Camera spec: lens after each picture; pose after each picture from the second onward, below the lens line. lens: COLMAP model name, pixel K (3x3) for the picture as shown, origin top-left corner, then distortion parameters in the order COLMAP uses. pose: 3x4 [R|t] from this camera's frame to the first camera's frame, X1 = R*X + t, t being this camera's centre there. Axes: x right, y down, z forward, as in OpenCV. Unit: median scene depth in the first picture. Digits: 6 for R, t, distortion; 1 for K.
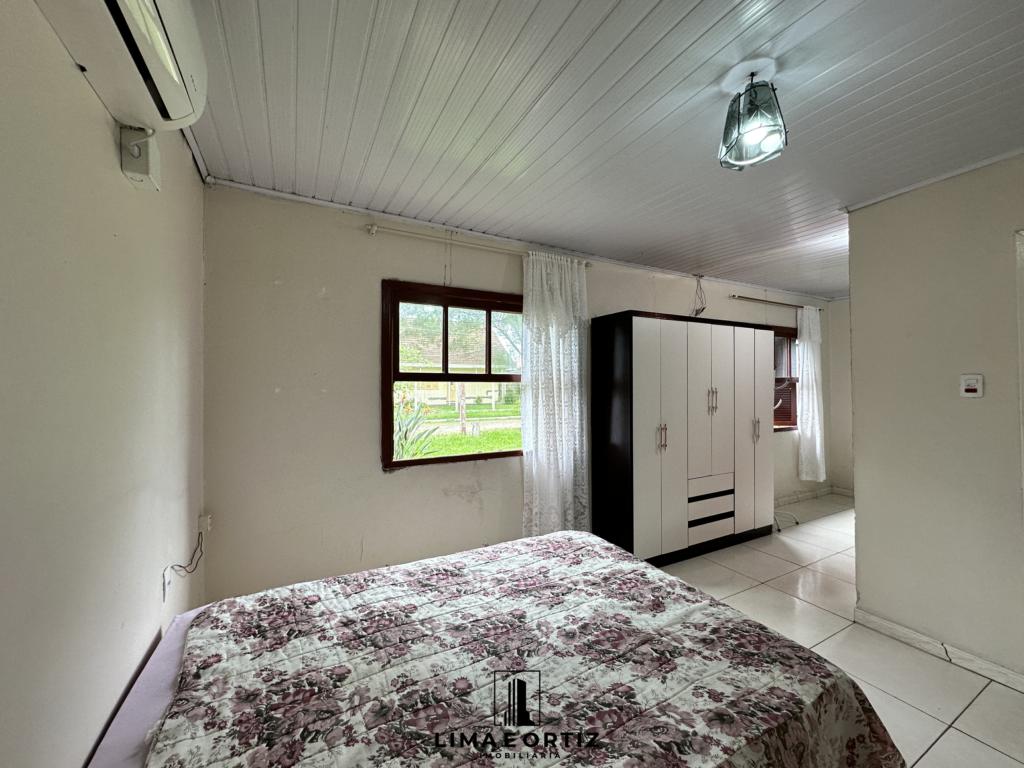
lens RADIAL K [[408.7, 0, 512.6], [0, 408.7, 382.7], [0, 0, 1]] dist [-0.003431, 0.000950]
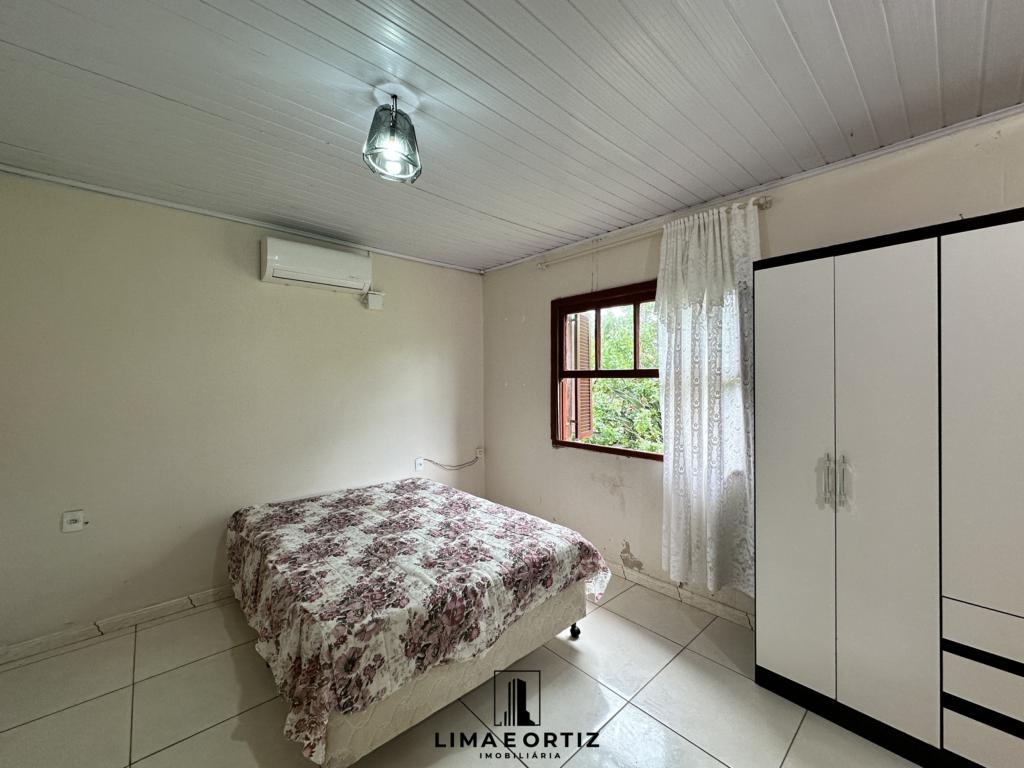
lens RADIAL K [[408.7, 0, 512.6], [0, 408.7, 382.7], [0, 0, 1]] dist [-0.003431, 0.000950]
pose [[0.238799, 0.005241, -0.971055, 1.312866], [0.007982, 0.999941, 0.007360, 0.000780], [0.971036, -0.009508, 0.238743, 0.791474]]
